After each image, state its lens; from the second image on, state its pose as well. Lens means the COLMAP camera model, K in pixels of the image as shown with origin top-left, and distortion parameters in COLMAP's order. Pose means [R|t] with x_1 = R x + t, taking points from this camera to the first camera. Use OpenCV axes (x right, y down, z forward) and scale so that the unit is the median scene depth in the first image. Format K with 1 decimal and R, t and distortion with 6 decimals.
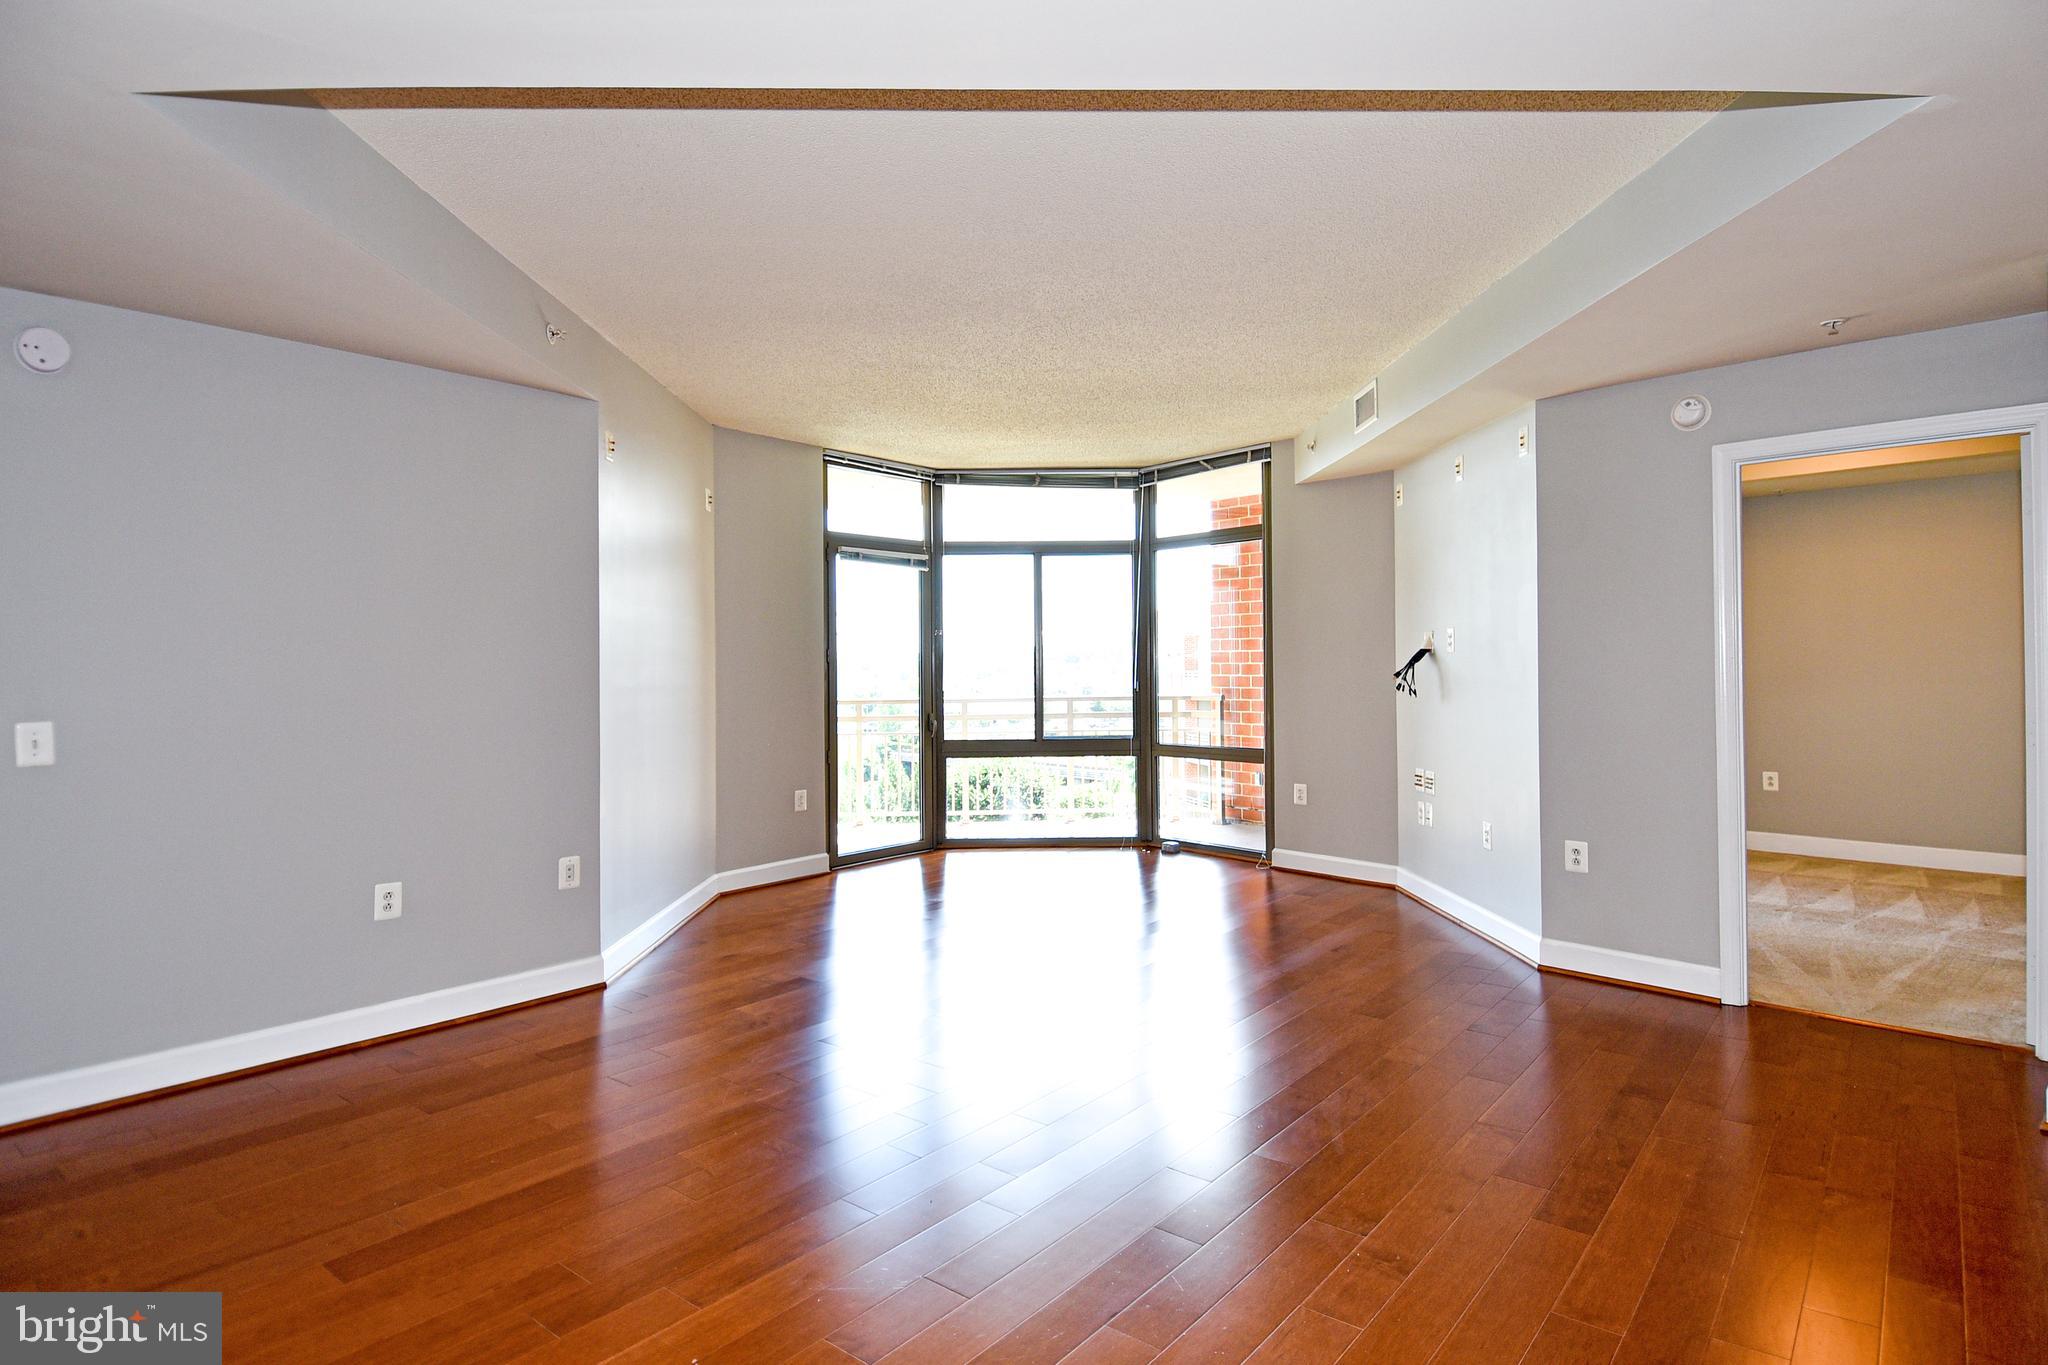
lens RADIAL K [[1045.4, 0, 999.5], [0, 1045.4, 660.8], [0, 0, 1]] dist [0.016745, -0.015469]
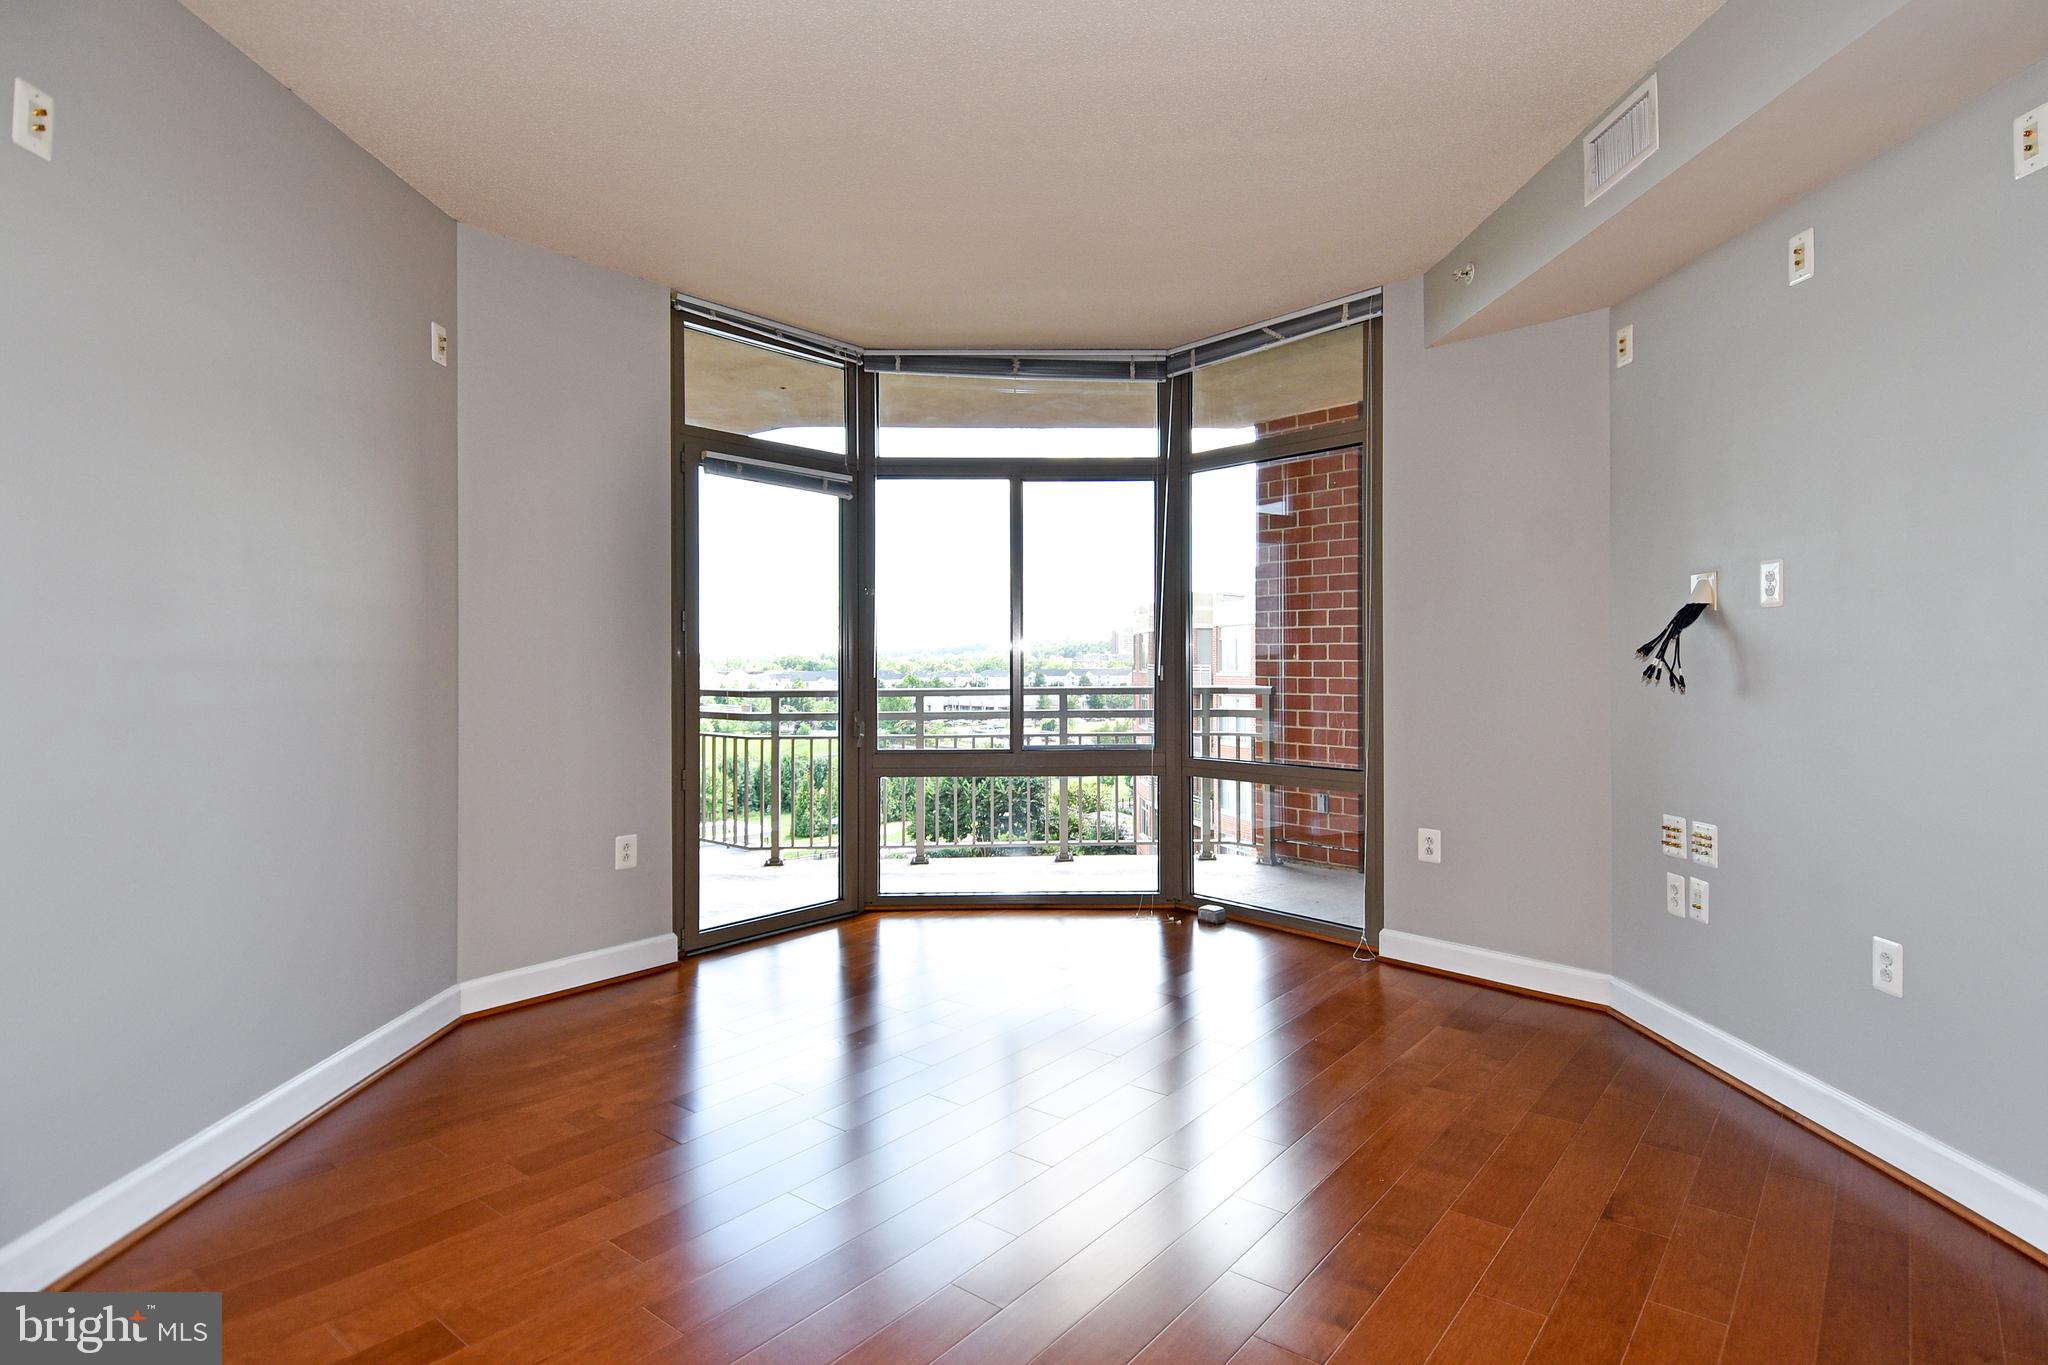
lens RADIAL K [[1089.8, 0, 1020.9], [0, 1089.8, 666.9], [0, 0, 1]] dist [0.021412, -0.014664]
pose [[0.999590, 0.006136, 0.027984, 0.022262], [-0.006504, 0.999893, 0.013086, 0.012327], [-0.027901, -0.013262, 0.999523, 0.314780]]
